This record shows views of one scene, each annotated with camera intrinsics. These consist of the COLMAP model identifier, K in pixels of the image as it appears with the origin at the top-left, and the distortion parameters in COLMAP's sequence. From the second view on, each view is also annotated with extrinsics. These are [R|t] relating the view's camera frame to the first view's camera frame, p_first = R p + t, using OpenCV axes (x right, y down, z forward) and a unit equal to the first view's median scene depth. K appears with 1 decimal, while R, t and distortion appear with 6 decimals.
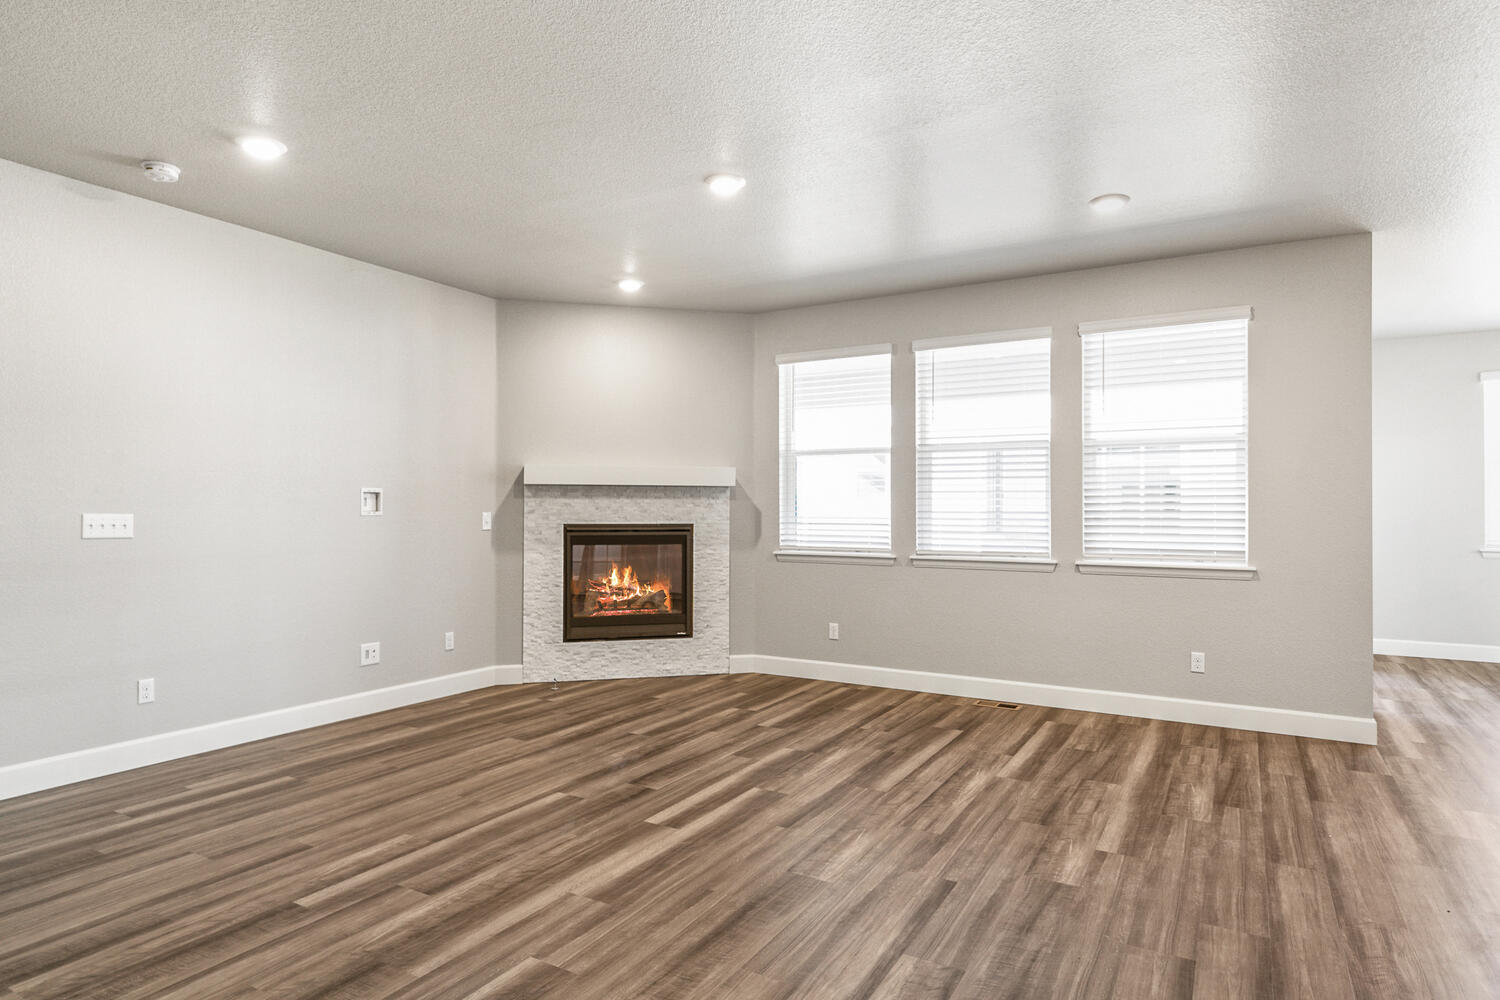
lens RADIAL K [[853.0, 0, 735.5], [0, 853.0, 495.1], [0, 0, 1]] dist [0.004139, -0.001921]
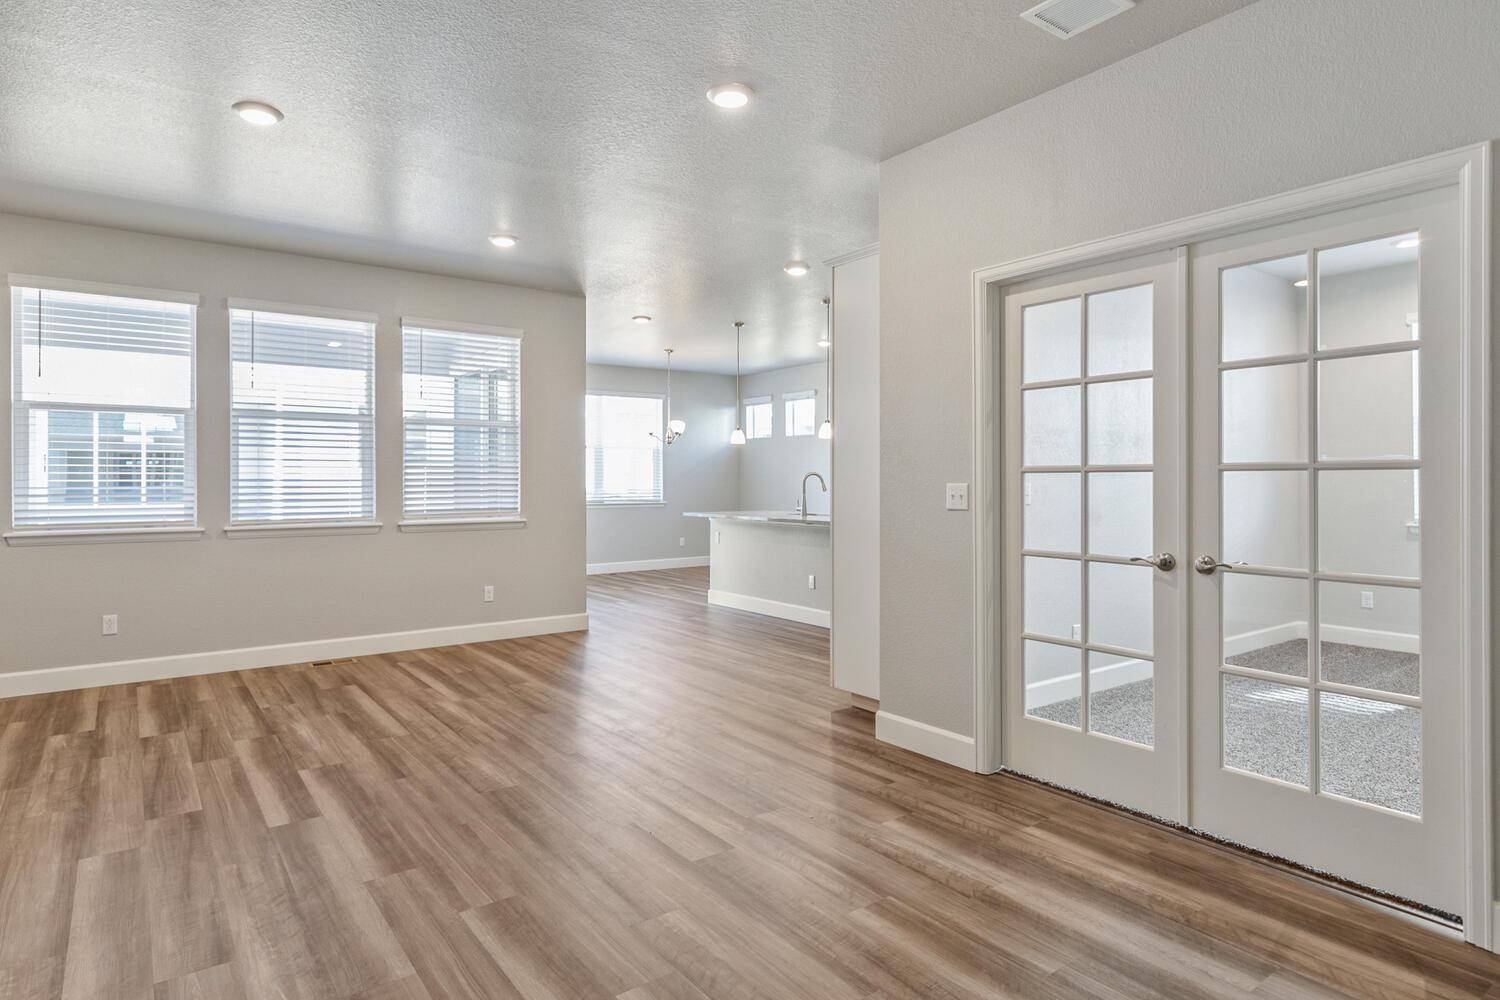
lens RADIAL K [[853.0, 0, 734.9], [0, 853.0, 492.8], [0, 0, 1]] dist [0.004139, -0.001921]
pose [[0.381076, -0.018257, 0.924363, -0.667263], [-0.015789, 0.999531, 0.026250, -0.000032], [-0.924409, -0.024598, 0.380609, 0.195022]]
